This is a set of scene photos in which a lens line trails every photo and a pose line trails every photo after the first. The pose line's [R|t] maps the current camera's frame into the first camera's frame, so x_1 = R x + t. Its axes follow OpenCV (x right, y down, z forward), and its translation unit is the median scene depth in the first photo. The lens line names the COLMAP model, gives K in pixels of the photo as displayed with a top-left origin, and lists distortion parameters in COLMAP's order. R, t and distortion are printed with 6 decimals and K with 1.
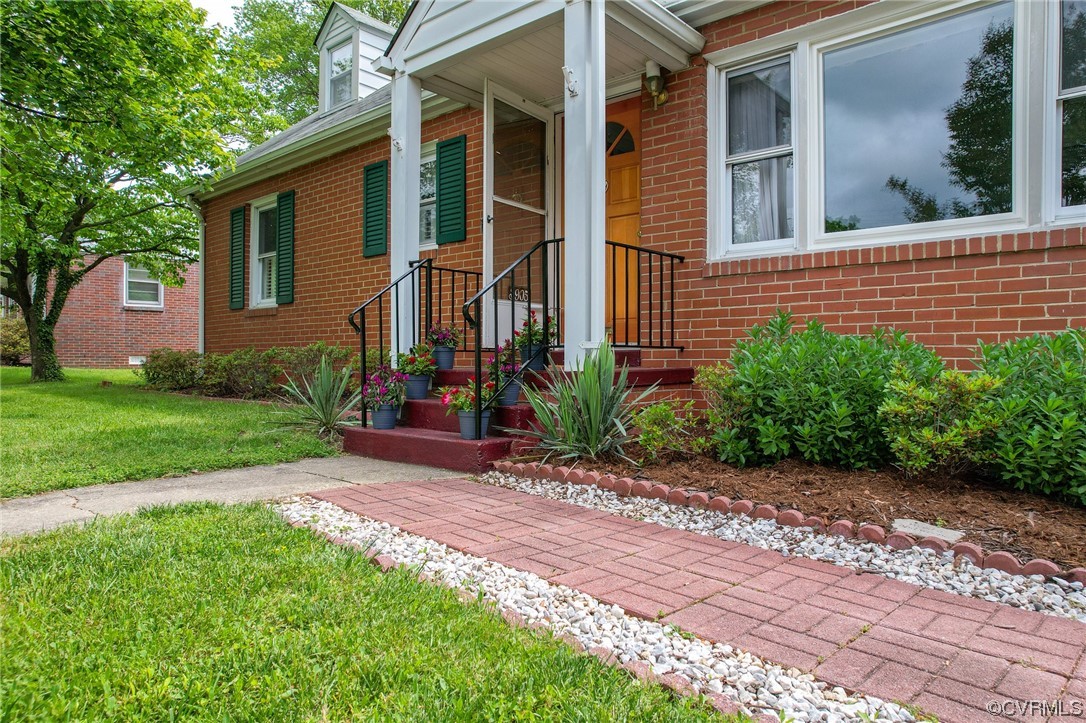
lens RADIAL K [[694.7, 0, 547.1], [0, 694.7, 355.3], [0, 0, 1]] dist [-0.042260, 0.010094]
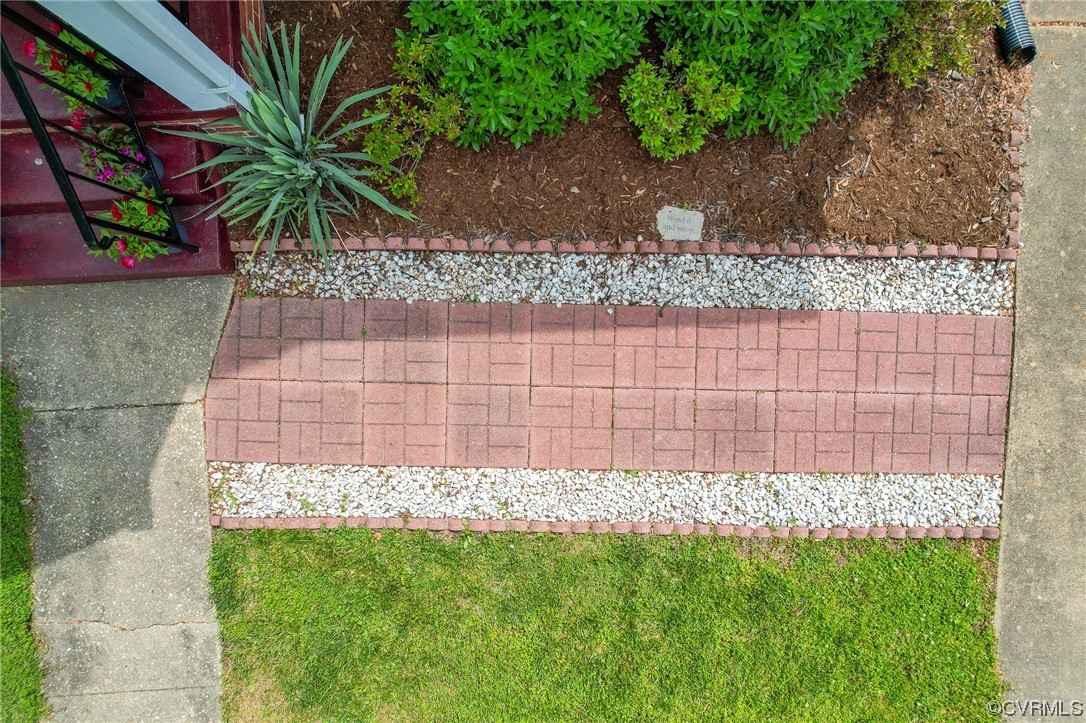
lens RADIAL K [[694.7, 0, 542.7], [0, 694.7, 361.7], [0, 0, 1]] dist [-0.042260, 0.010094]
pose [[0.718766, -0.695208, -0.007825, 0.131681], [-0.003439, -0.014809, 0.999884, -0.826051], [-0.695244, -0.718656, -0.013035, 0.742887]]
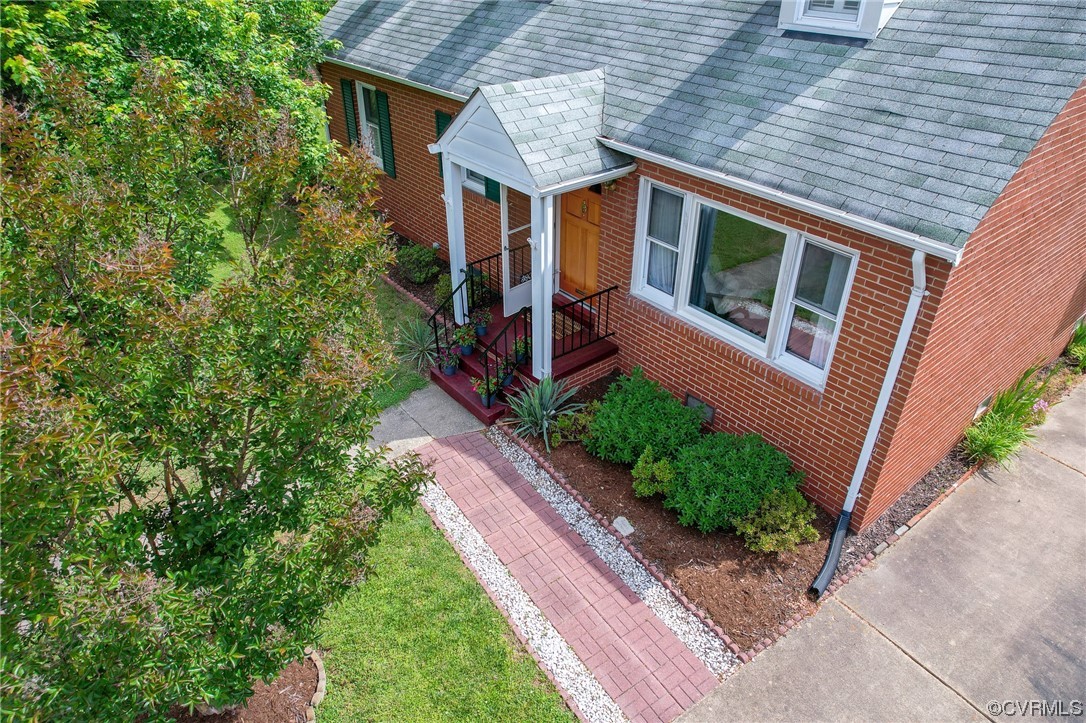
lens RADIAL K [[694.7, 0, 540.9], [0, 694.7, 361.3], [0, 0, 1]] dist [-0.042260, 0.010094]
pose [[0.984118, 0.093123, -0.151131, 0.433488], [0.002895, 0.842827, 0.538177, -1.359168], [0.177494, -0.530067, 0.829171, -0.782626]]
